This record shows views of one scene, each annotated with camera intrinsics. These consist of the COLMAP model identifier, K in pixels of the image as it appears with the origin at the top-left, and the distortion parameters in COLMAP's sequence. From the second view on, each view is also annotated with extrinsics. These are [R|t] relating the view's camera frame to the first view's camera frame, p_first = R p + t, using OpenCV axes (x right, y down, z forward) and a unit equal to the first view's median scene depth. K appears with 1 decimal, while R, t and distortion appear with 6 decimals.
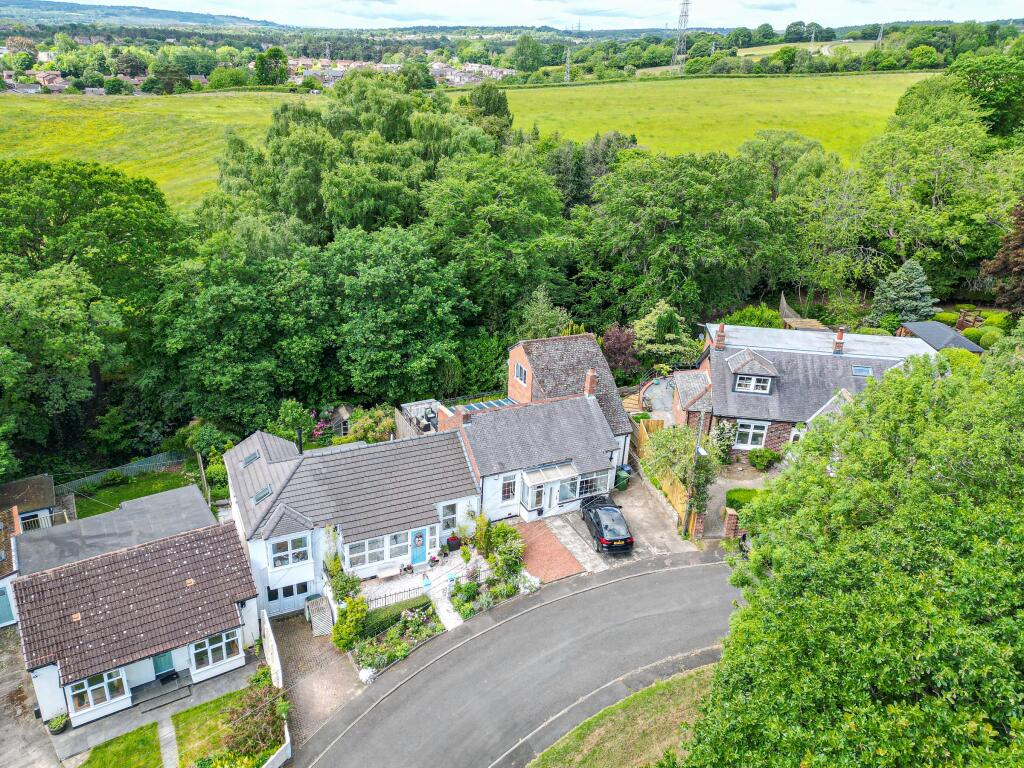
lens RADIAL K [[720.6, 0, 514.5], [0, 720.6, 380.4], [0, 0, 1]] dist [0.070051, -0.026894]
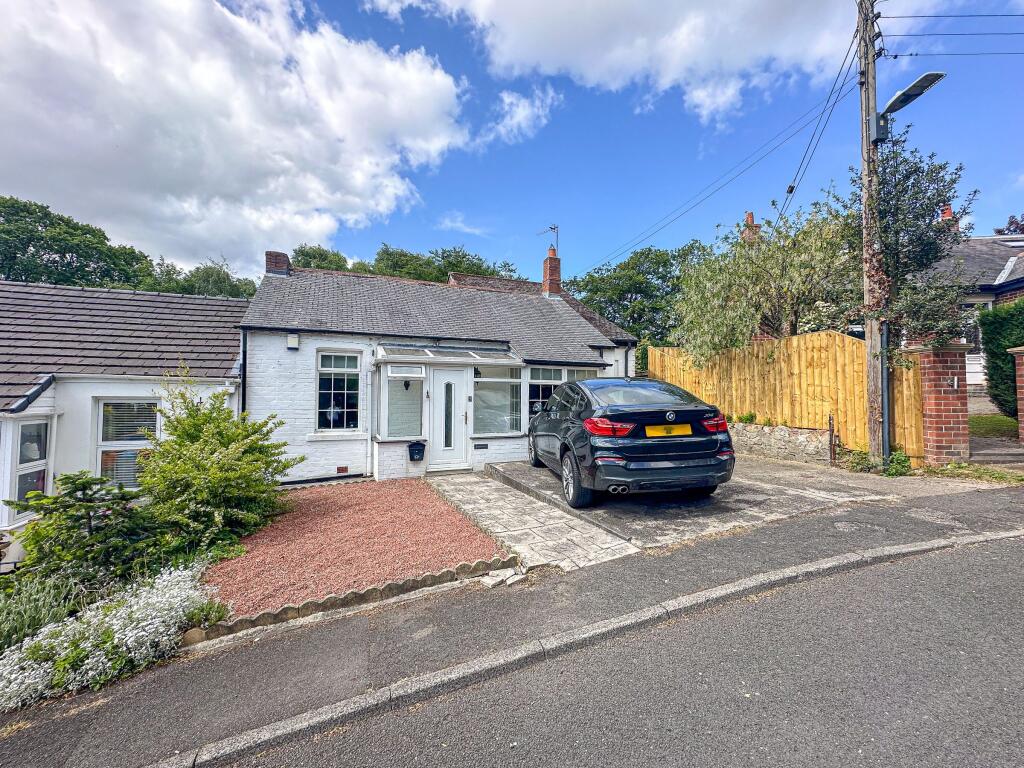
lens RADIAL K [[420.4, 0, 516.6], [0, 420.4, 401.5], [0, 0, 1]] dist [-0.001666, 0.000017]
pose [[0.998744, -0.034099, -0.036702, 0.089550], [0.017852, 0.926753, -0.375248, 0.227974], [0.046810, 0.374121, 0.926198, 0.762079]]
